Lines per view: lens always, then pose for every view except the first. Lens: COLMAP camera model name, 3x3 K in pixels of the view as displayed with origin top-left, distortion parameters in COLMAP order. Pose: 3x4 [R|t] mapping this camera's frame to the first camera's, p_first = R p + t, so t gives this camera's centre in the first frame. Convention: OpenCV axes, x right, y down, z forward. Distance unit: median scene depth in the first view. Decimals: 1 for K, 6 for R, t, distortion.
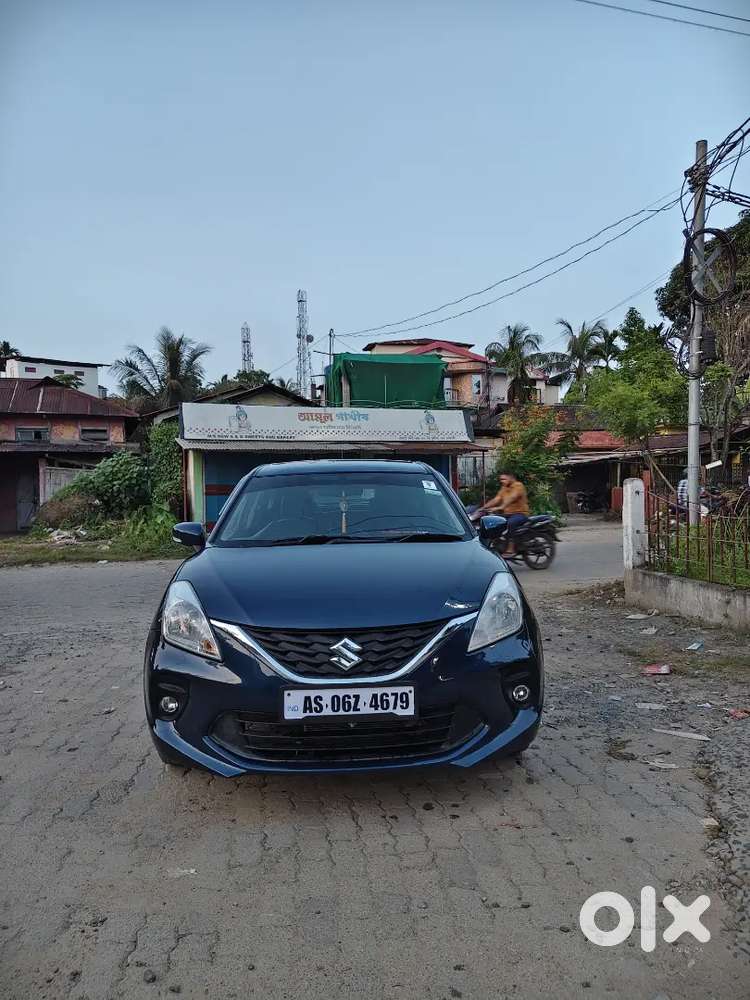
lens RADIAL K [[690.9, 0, 375.0], [0, 690.9, 500.0], [0, 0, 1]] dist [0.068421, -0.084538]
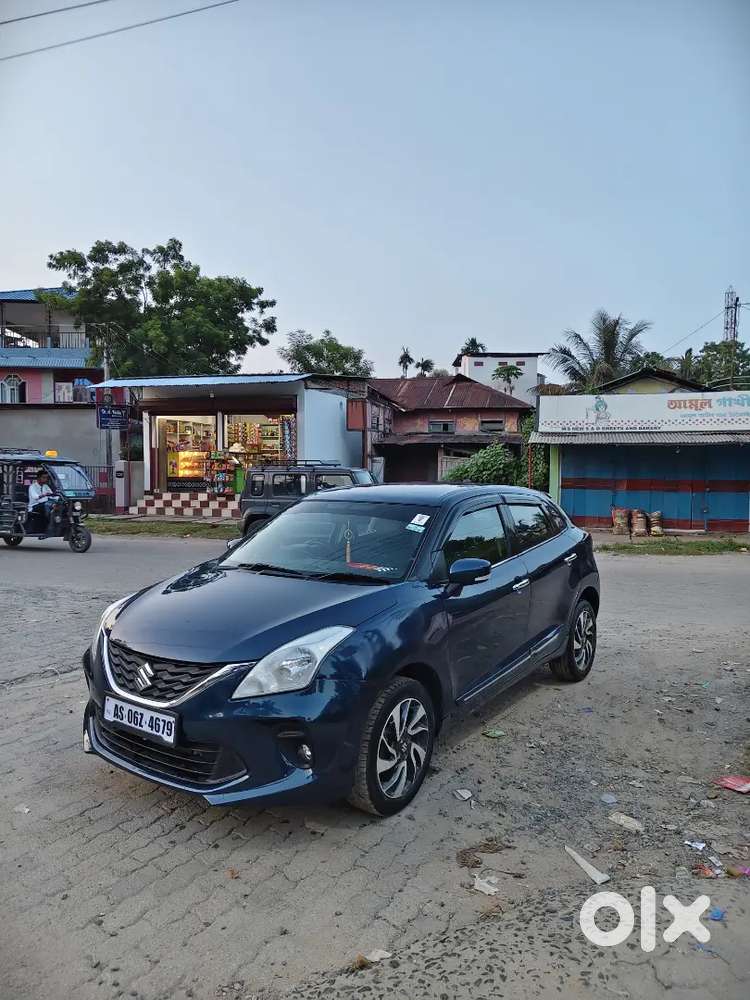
lens RADIAL K [[690.9, 0, 375.0], [0, 690.9, 500.0], [0, 0, 1]] dist [0.068421, -0.084538]
pose [[0.785741, 0.052491, -0.616324, 0.160618], [-0.033780, 0.998547, 0.041979, -0.022624], [0.617633, -0.012165, 0.786373, 0.053340]]
